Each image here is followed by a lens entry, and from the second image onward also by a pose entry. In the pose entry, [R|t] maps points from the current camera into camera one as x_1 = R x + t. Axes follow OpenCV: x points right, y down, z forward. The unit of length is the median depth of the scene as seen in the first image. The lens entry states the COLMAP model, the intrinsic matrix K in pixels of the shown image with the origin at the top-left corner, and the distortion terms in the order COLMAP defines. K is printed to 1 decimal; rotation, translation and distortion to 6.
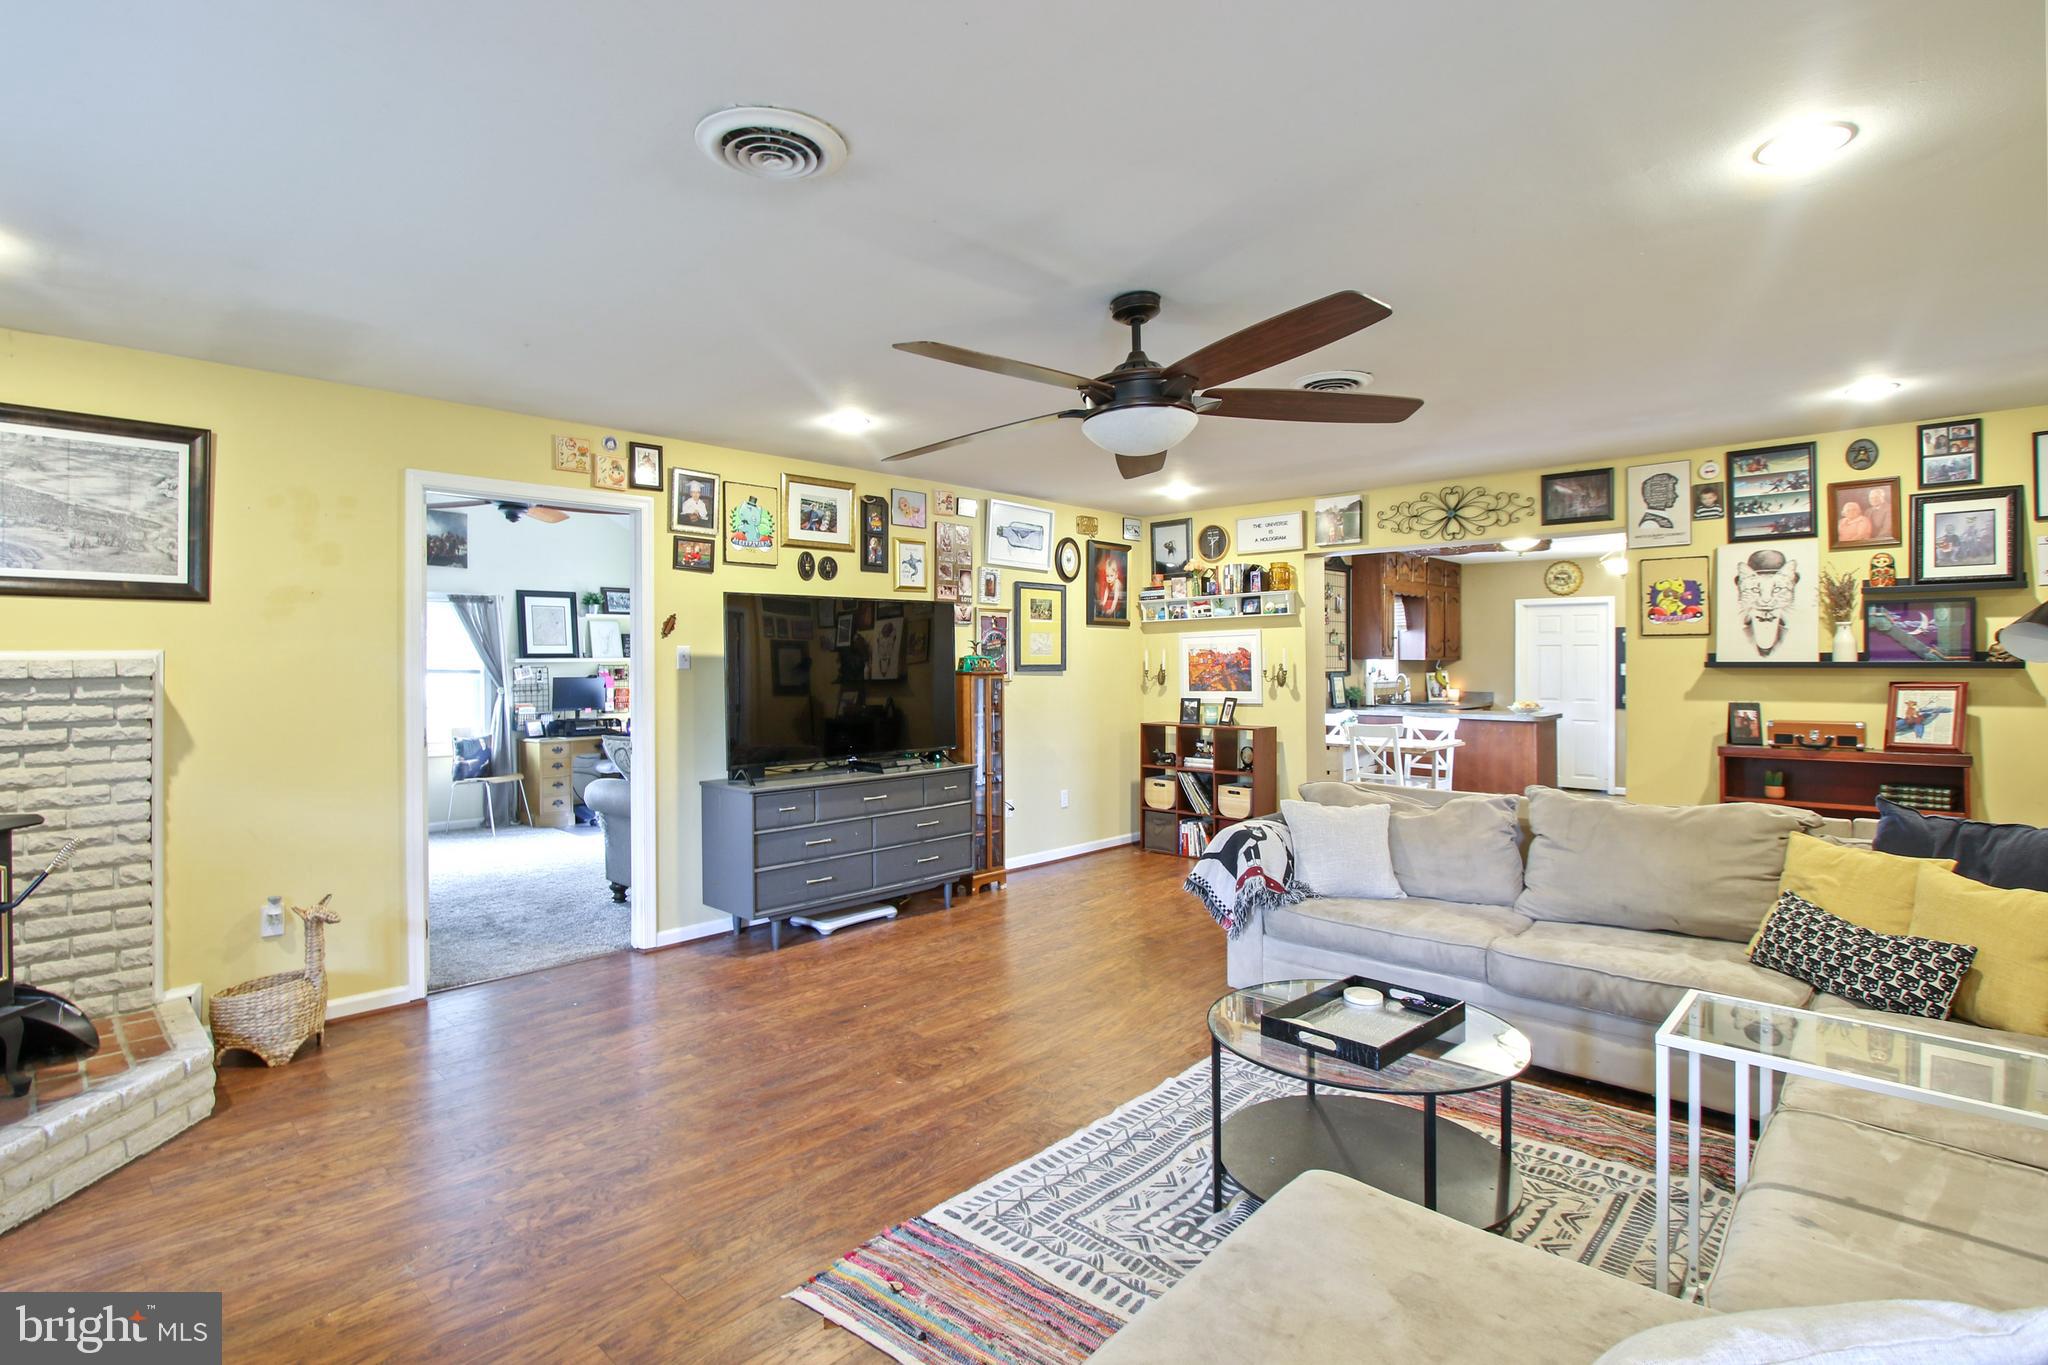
lens RADIAL K [[990.5, 0, 999.3], [0, 990.5, 656.0], [0, 0, 1]] dist [-0.016151, -0.000261]
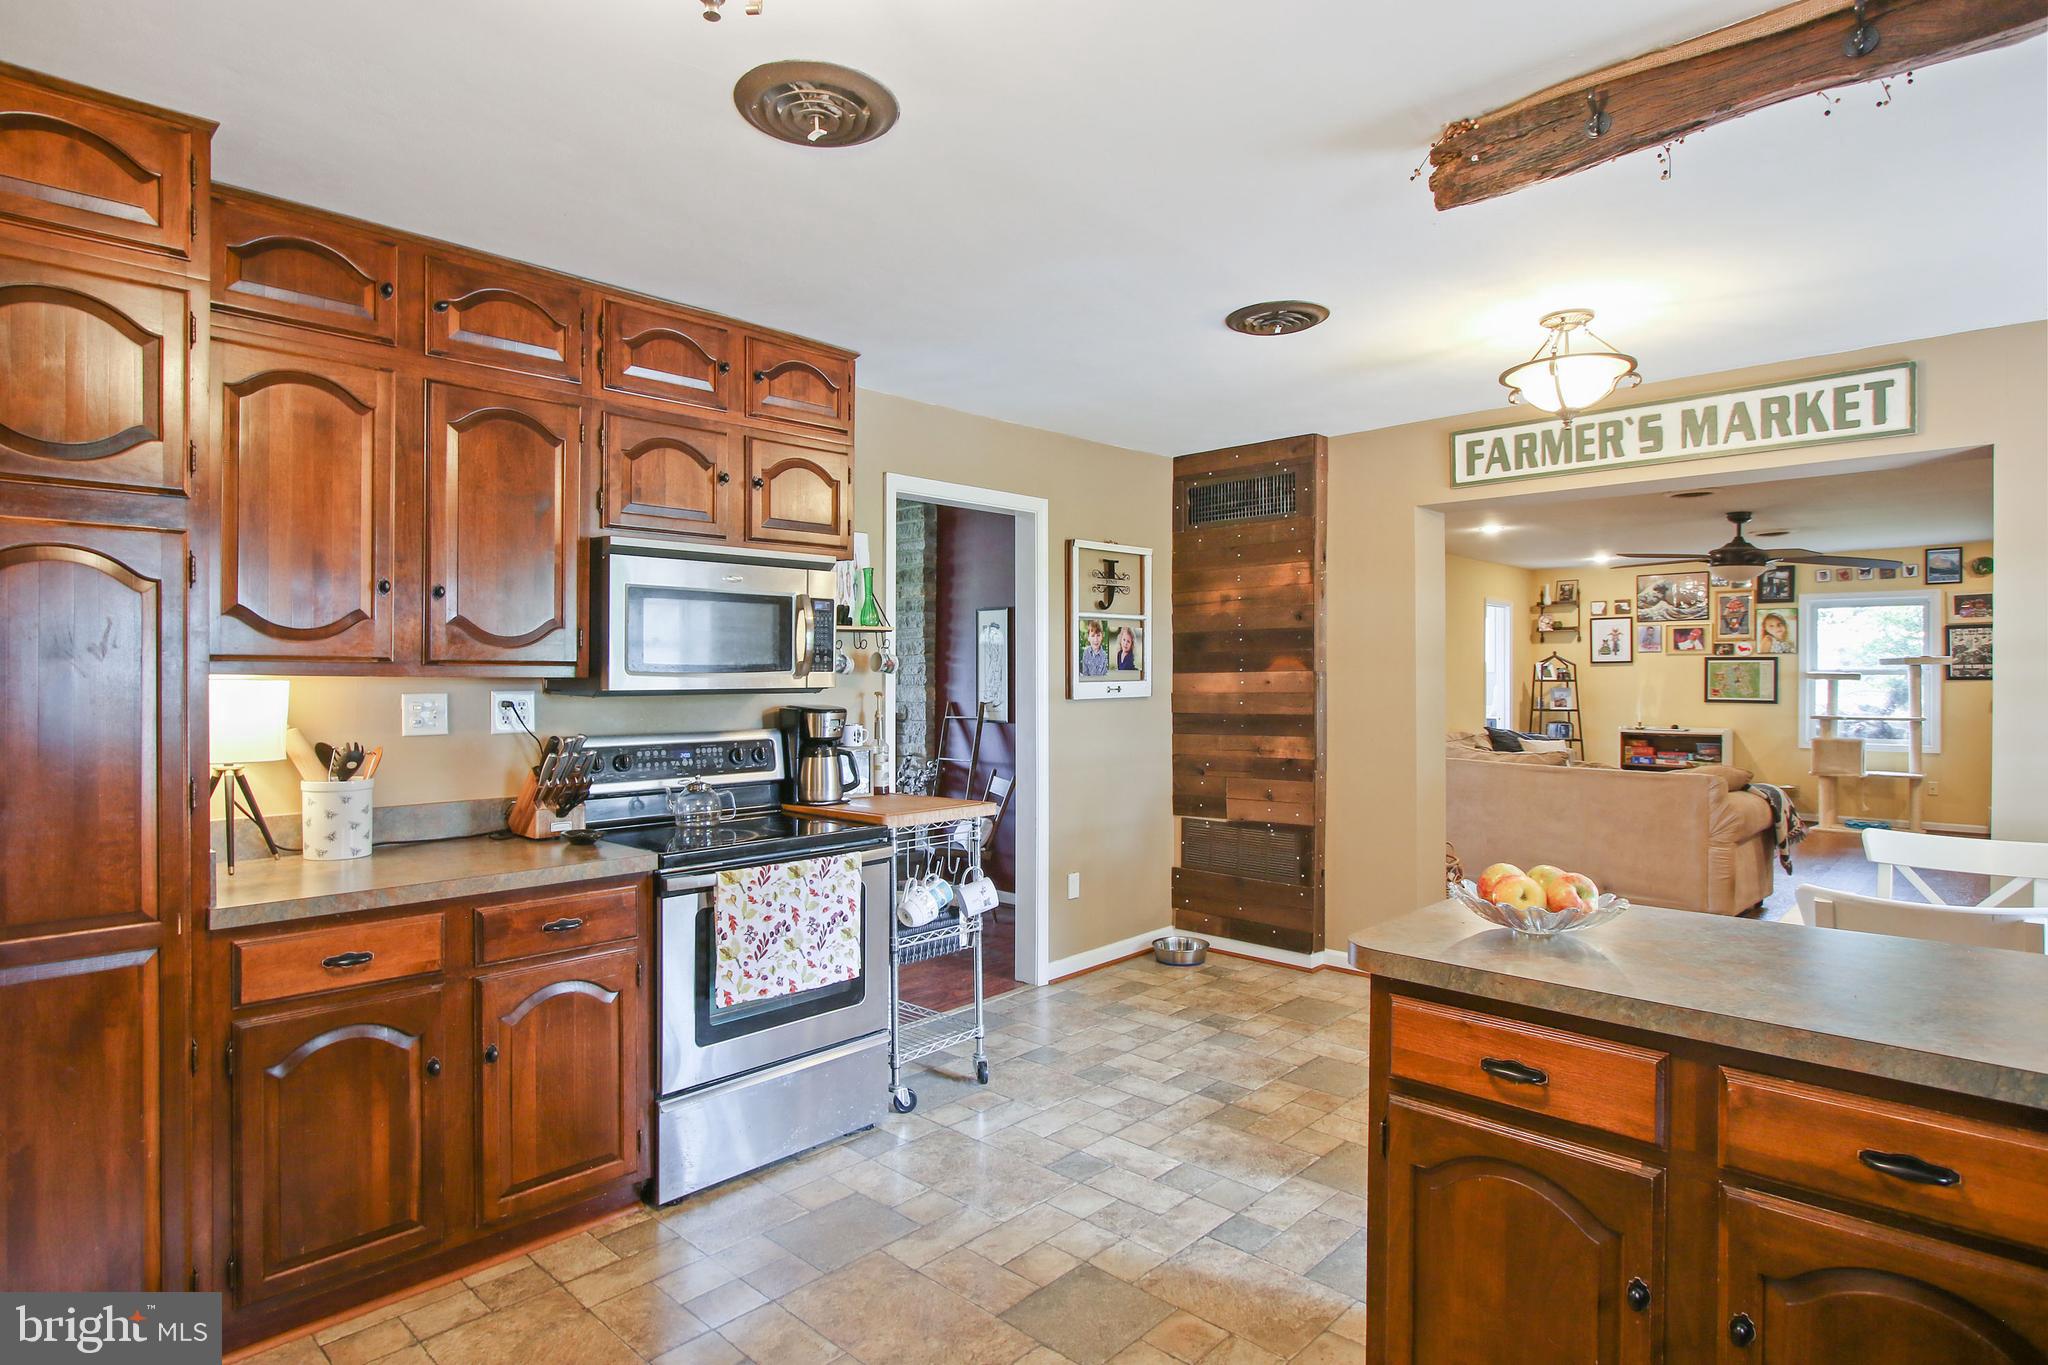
lens RADIAL K [[1086.0, 0, 999.6], [0, 1086.0, 674.5], [0, 0, 1]] dist [-0.012601, 0.000783]
pose [[-0.999972, 0.006518, 0.003612, 1.264277], [0.006493, 0.999956, -0.006790, 0.012631], [-0.003656, -0.006766, -0.999970, 2.404768]]
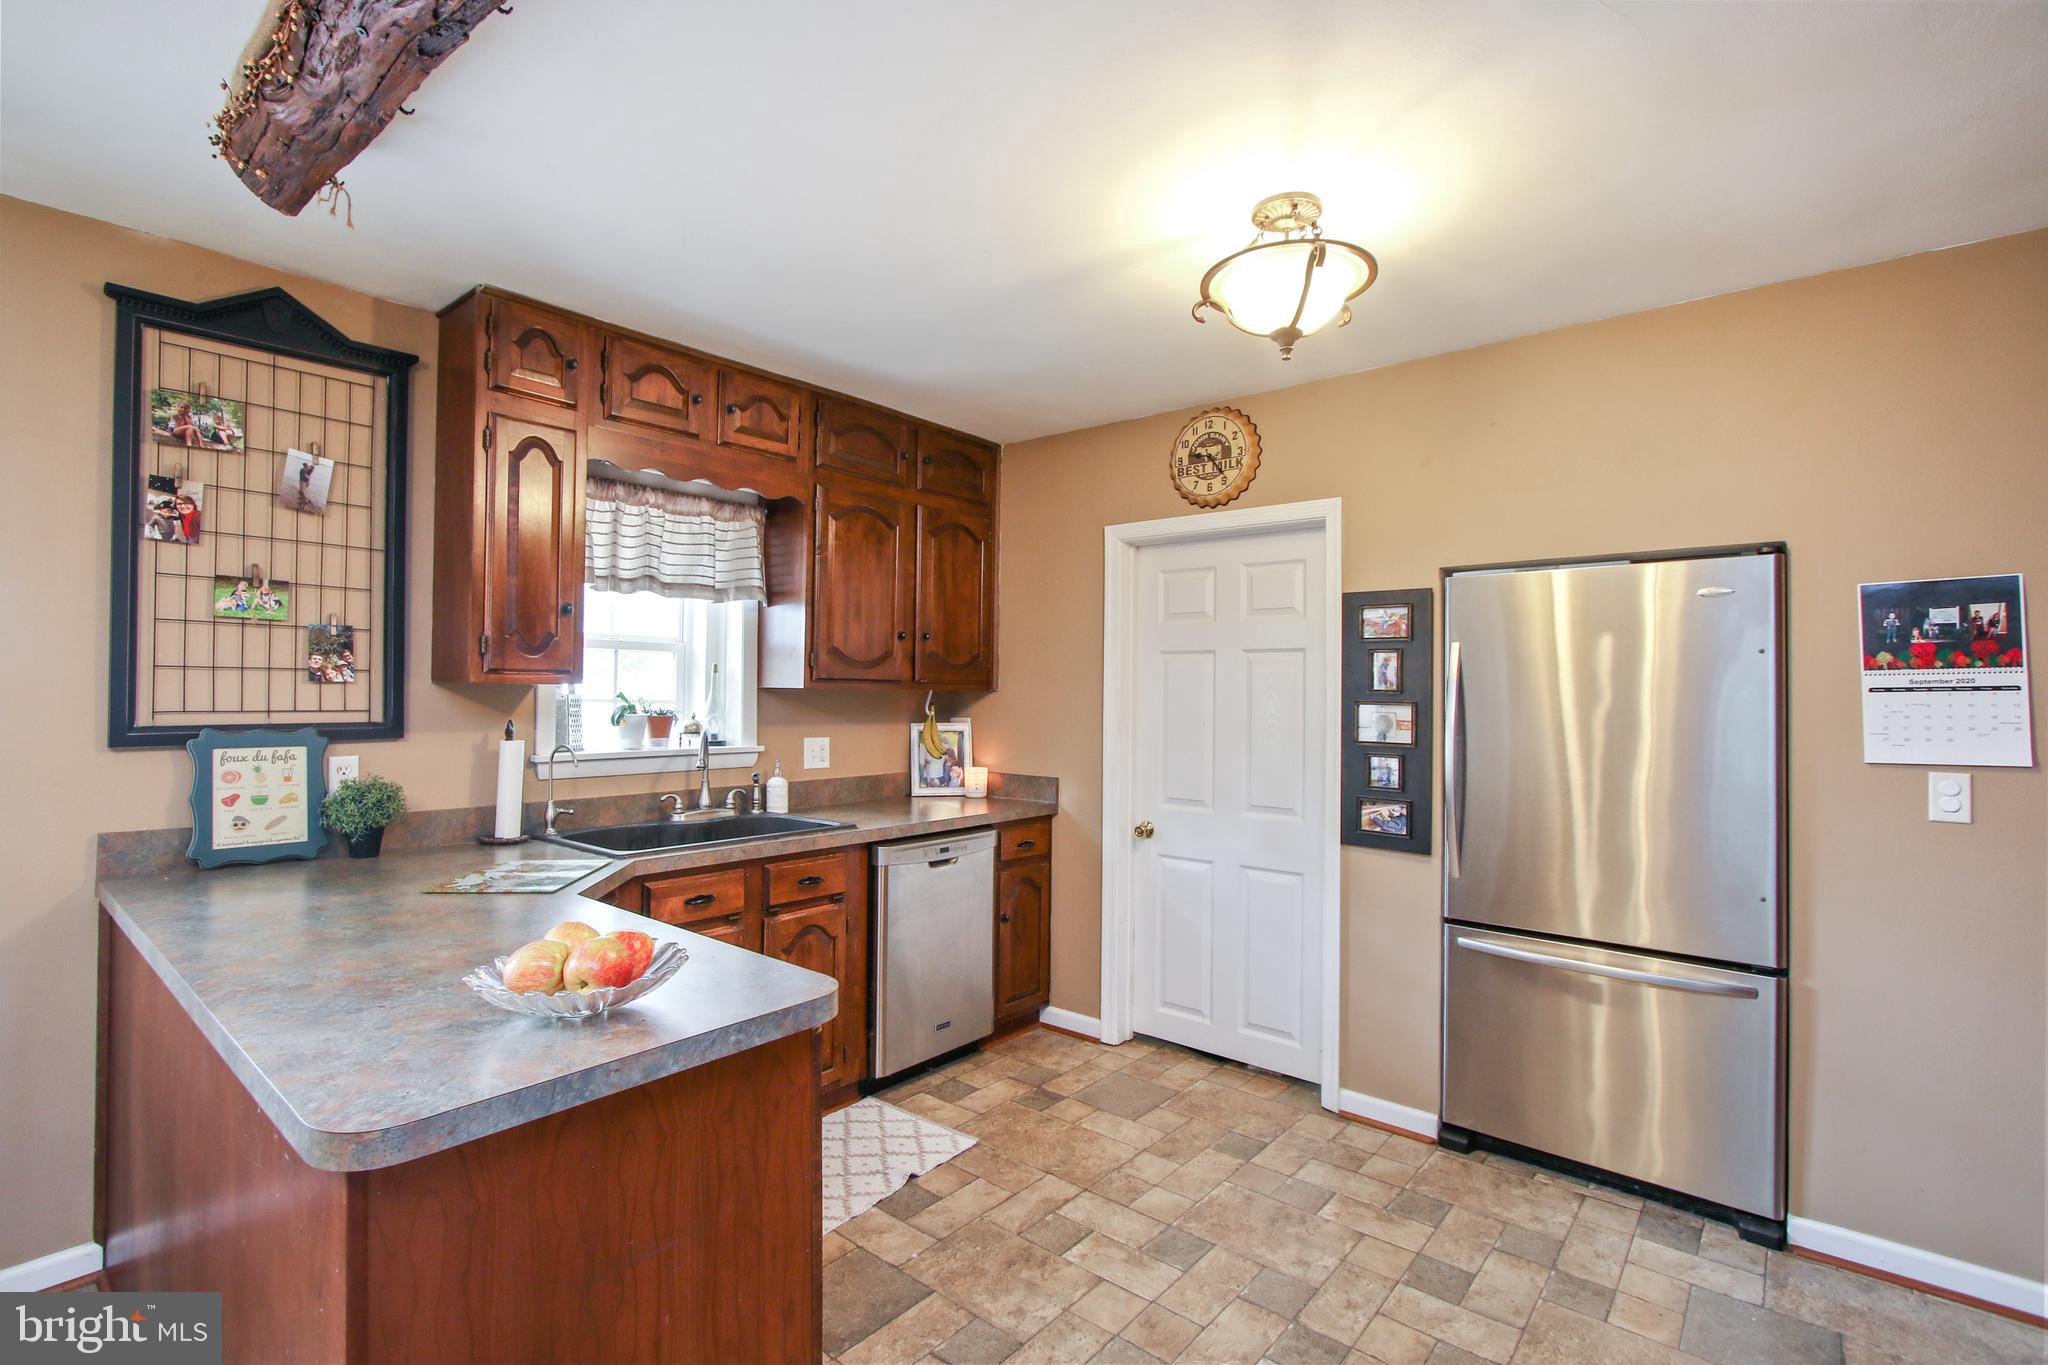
lens RADIAL K [[942.3, 0, 992.6], [0, 942.3, 673.5], [0, 0, 1]] dist [-0.008829, -0.000100]
pose [[0.998662, 0.012672, 0.050132, 1.167679], [-0.011959, 0.999823, -0.014497, 0.006887], [-0.050307, 0.013878, 0.998637, 1.641452]]
